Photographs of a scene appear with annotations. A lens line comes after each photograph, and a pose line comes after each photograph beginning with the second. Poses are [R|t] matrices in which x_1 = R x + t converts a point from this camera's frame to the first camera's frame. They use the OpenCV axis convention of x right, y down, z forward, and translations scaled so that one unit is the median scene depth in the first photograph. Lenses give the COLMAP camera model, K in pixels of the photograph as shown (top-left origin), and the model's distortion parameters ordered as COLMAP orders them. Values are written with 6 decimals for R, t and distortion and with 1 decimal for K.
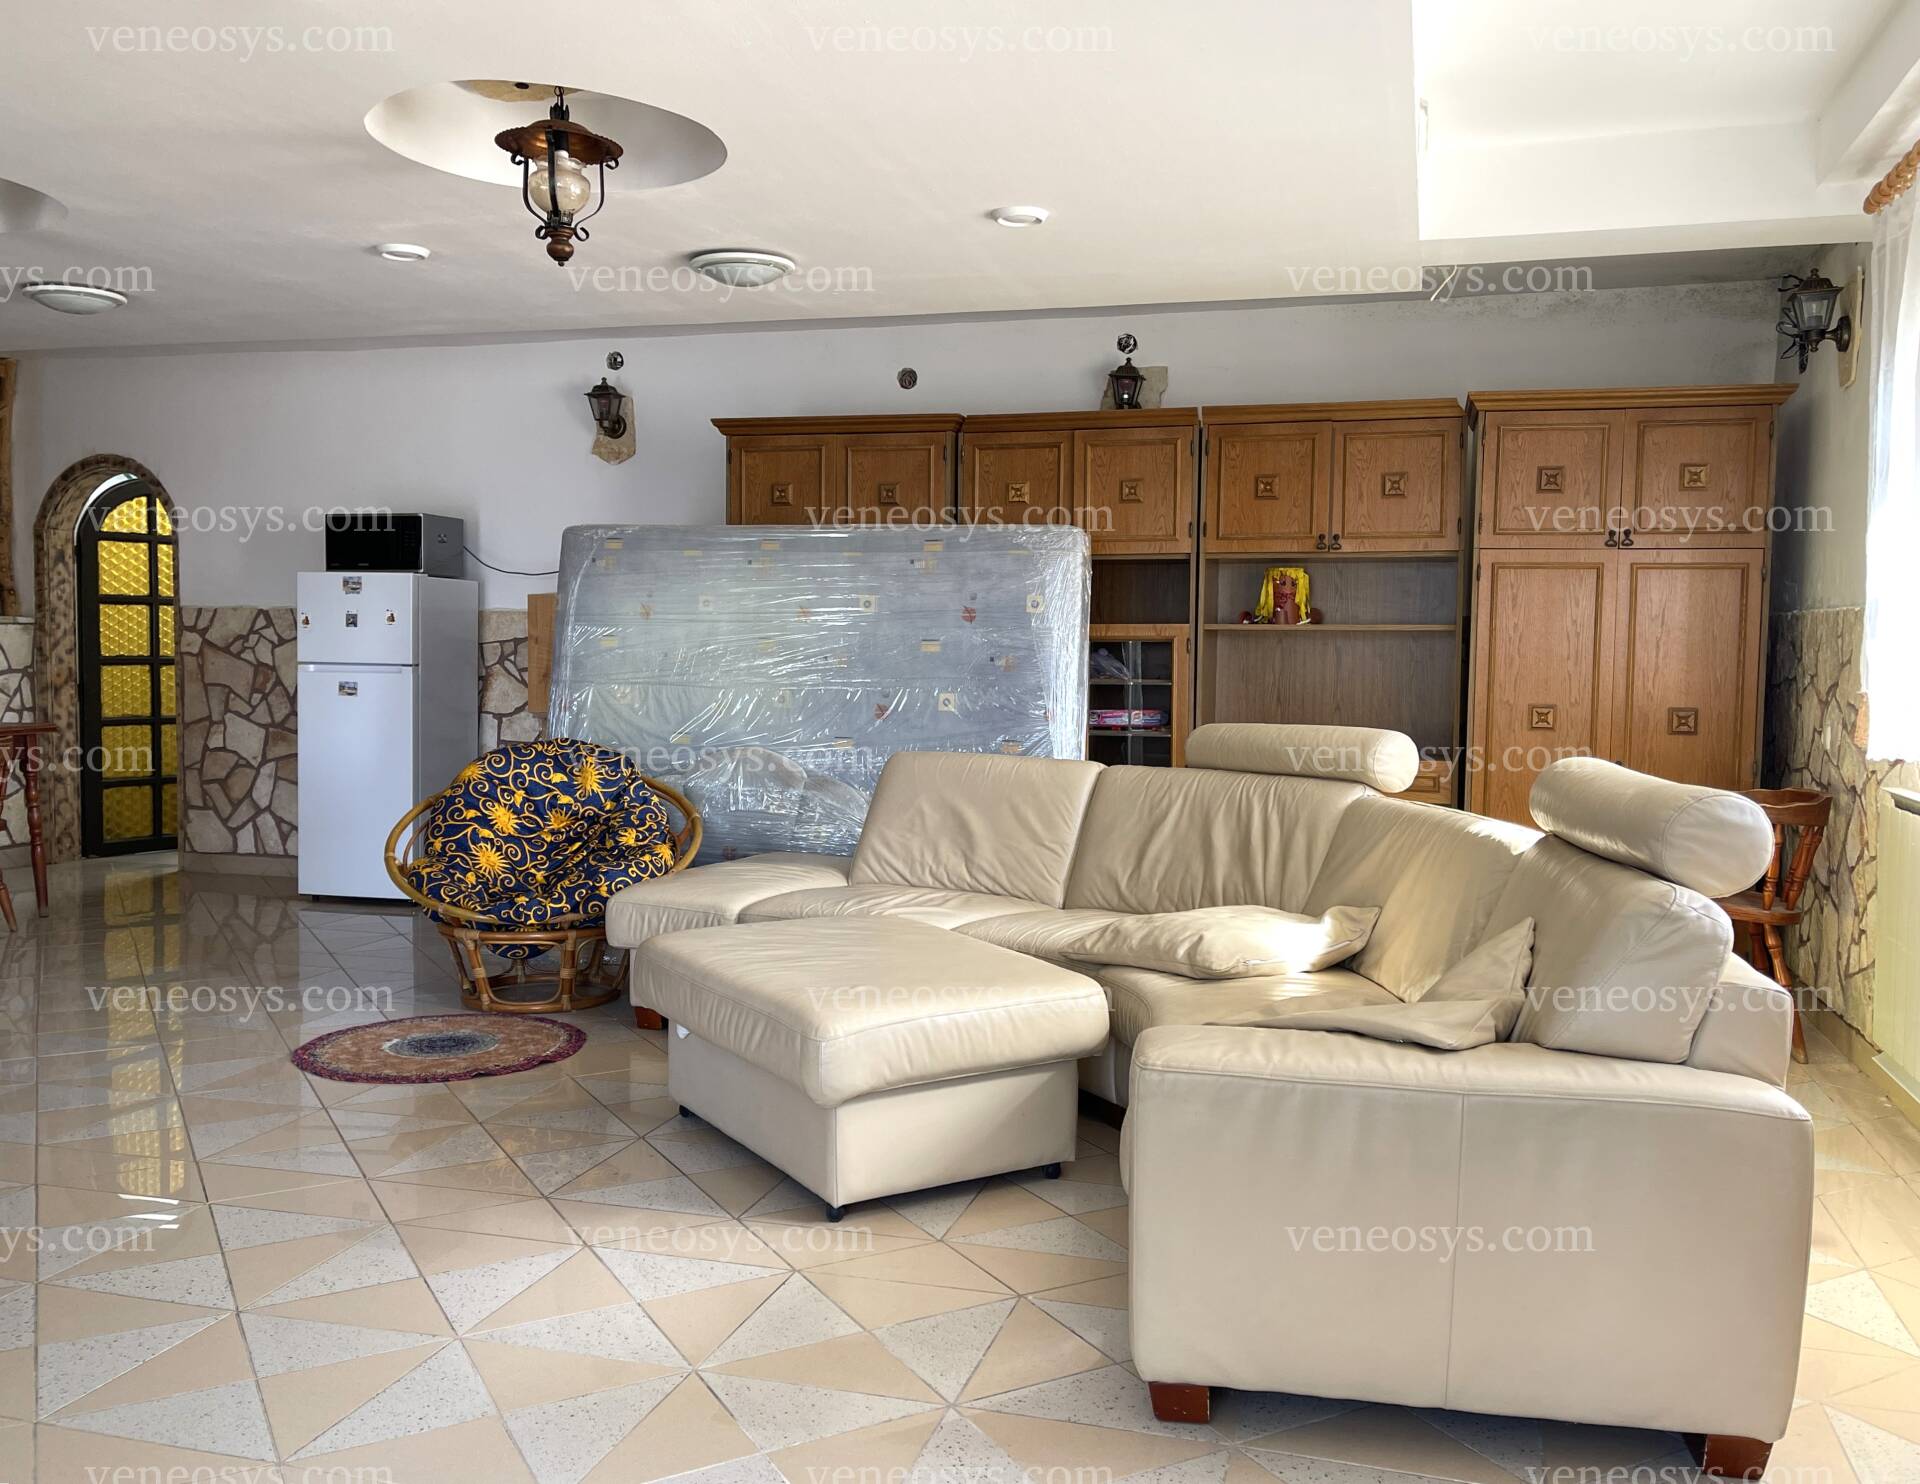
lens RADIAL K [[1690.6, 0, 960.0], [0, 1690.6, 742.0], [0, 0, 1]] dist [0.057018, 0.008188]
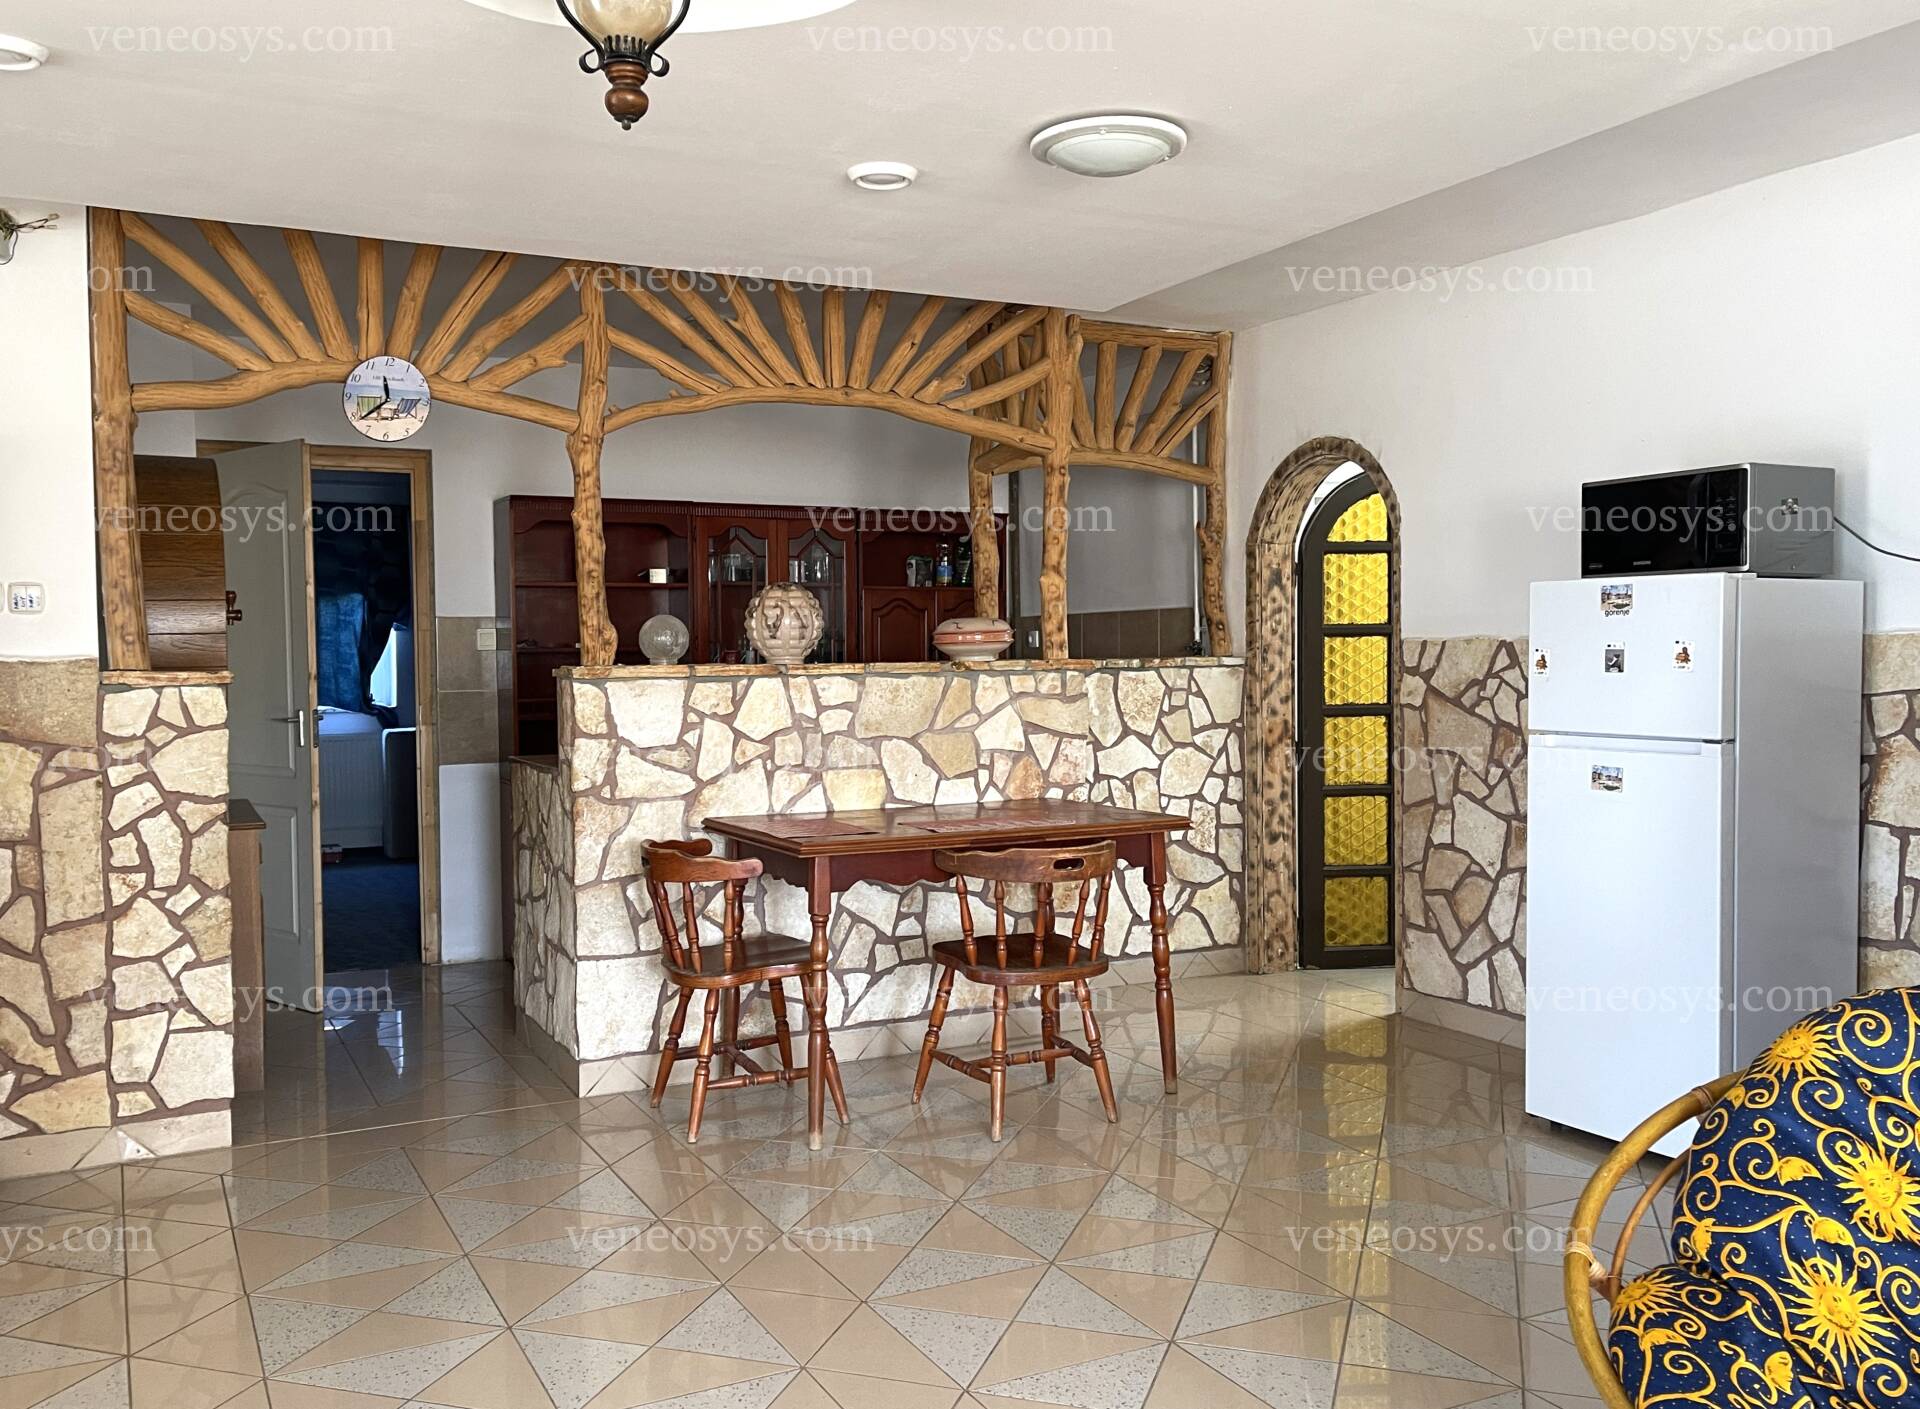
lens RADIAL K [[1587.0, 0, 954.7], [0, 1587.0, 702.3], [0, 0, 1]] dist [0.076667, -0.106727]
pose [[0.687679, 0.006163, -0.725989, -0.104735], [-0.023569, 0.999626, -0.013840, -0.039872], [0.725632, 0.026629, 0.687567, 0.416357]]
